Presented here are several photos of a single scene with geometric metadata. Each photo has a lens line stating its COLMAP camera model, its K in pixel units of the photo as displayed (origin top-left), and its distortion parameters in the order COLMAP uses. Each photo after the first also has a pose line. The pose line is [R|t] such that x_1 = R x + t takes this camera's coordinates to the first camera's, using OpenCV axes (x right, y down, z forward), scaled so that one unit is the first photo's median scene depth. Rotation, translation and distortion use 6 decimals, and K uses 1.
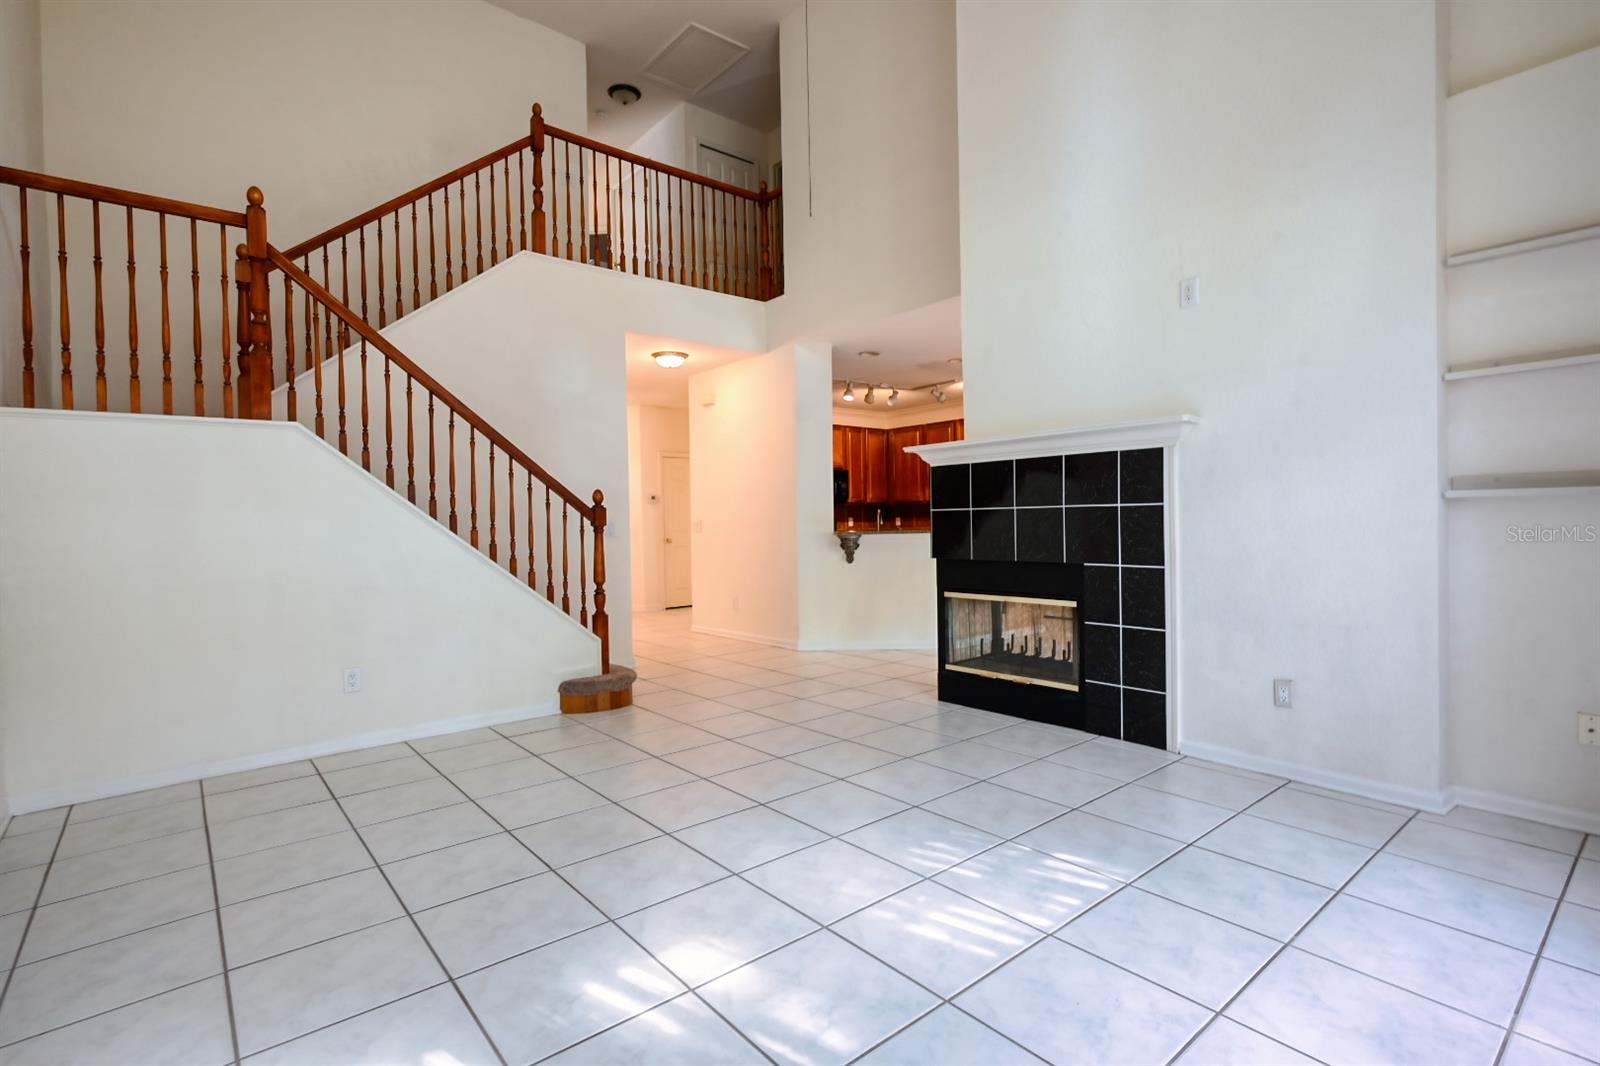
lens RADIAL K [[763.5, 0, 806.3], [0, 763.5, 533.2], [0, 0, 1]] dist [-0.003642, 0.001538]
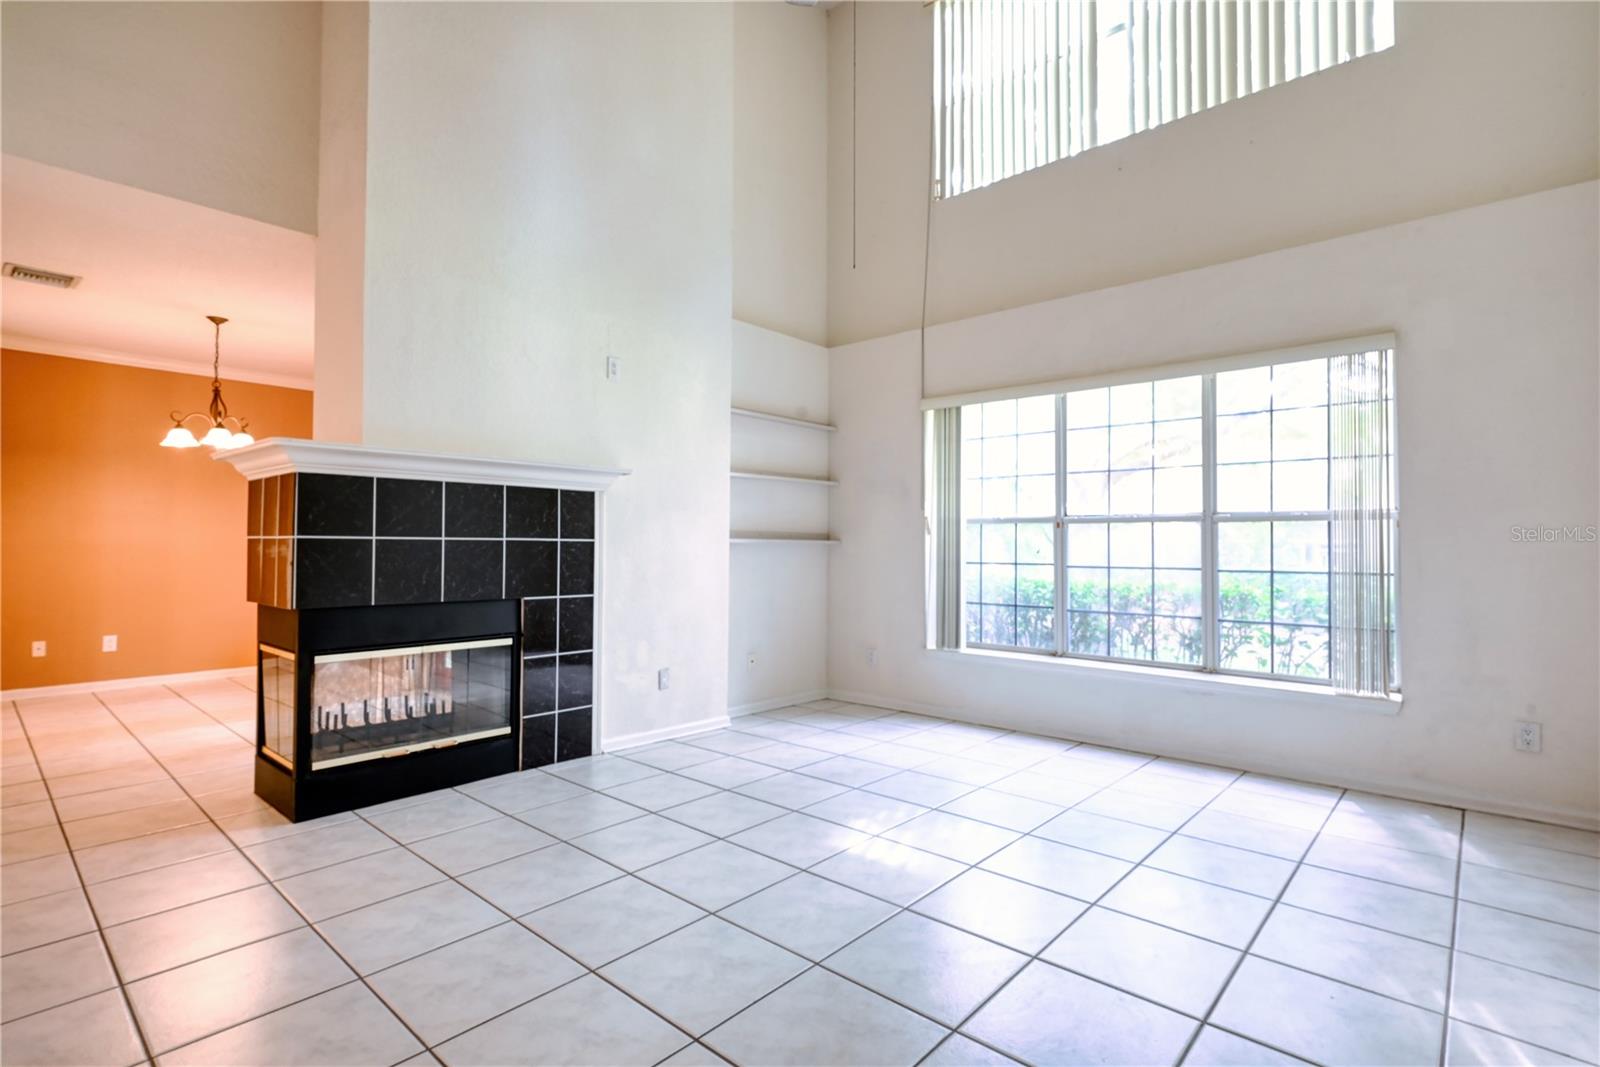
lens RADIAL K [[763.5, 0, 802.3], [0, 763.5, 517.9], [0, 0, 1]] dist [-0.003642, 0.001538]
pose [[-0.132584, 0.054103, 0.989694, -0.706457], [0.017164, 0.998485, -0.052284, -0.006160], [-0.991023, 0.010055, -0.133311, 0.818152]]
